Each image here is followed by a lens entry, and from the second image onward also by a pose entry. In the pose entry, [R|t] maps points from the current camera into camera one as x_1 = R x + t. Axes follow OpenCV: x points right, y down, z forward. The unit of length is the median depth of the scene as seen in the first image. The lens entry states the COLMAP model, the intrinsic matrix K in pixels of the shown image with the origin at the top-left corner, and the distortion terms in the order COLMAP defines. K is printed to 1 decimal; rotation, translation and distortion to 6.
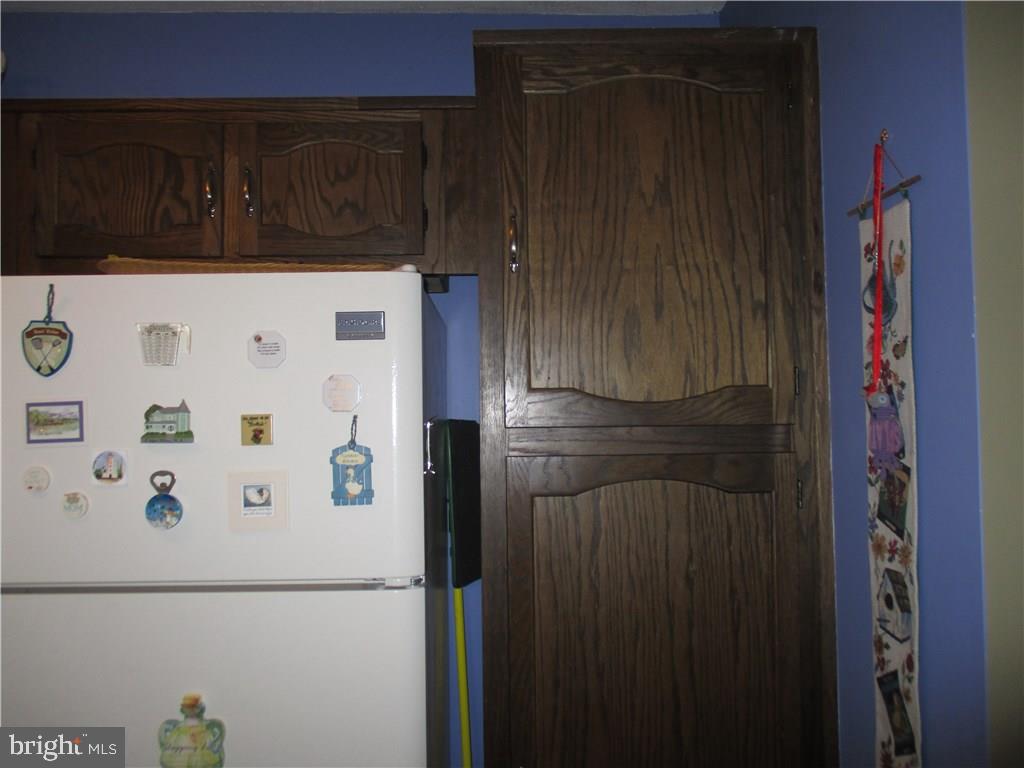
lens RADIAL K [[891.6, 0, 512.0], [0, 891.6, 384.0], [0, 0, 1]] dist [-0.019264, -0.005653]
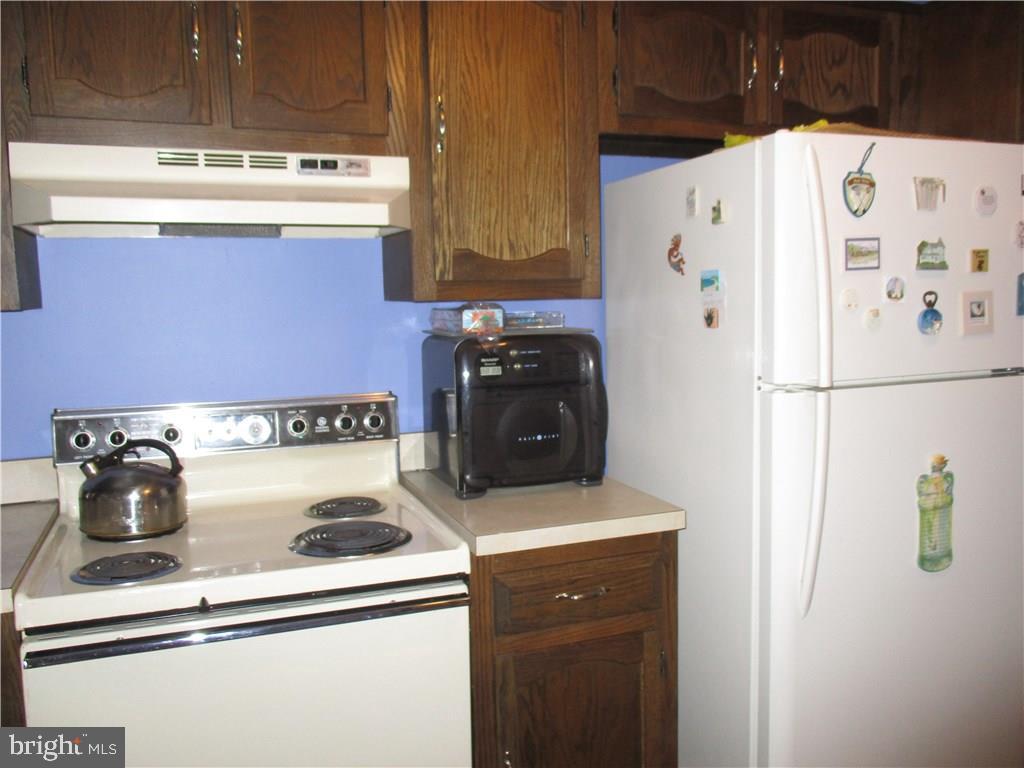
lens RADIAL K [[891.6, 0, 512.0], [0, 891.6, 384.0], [0, 0, 1]] dist [-0.019264, -0.005653]
pose [[0.938472, -0.044920, 0.342422, -1.432879], [0.000348, 0.991628, 0.129131, 0.063474], [-0.345356, -0.121066, 0.930630, -0.035153]]
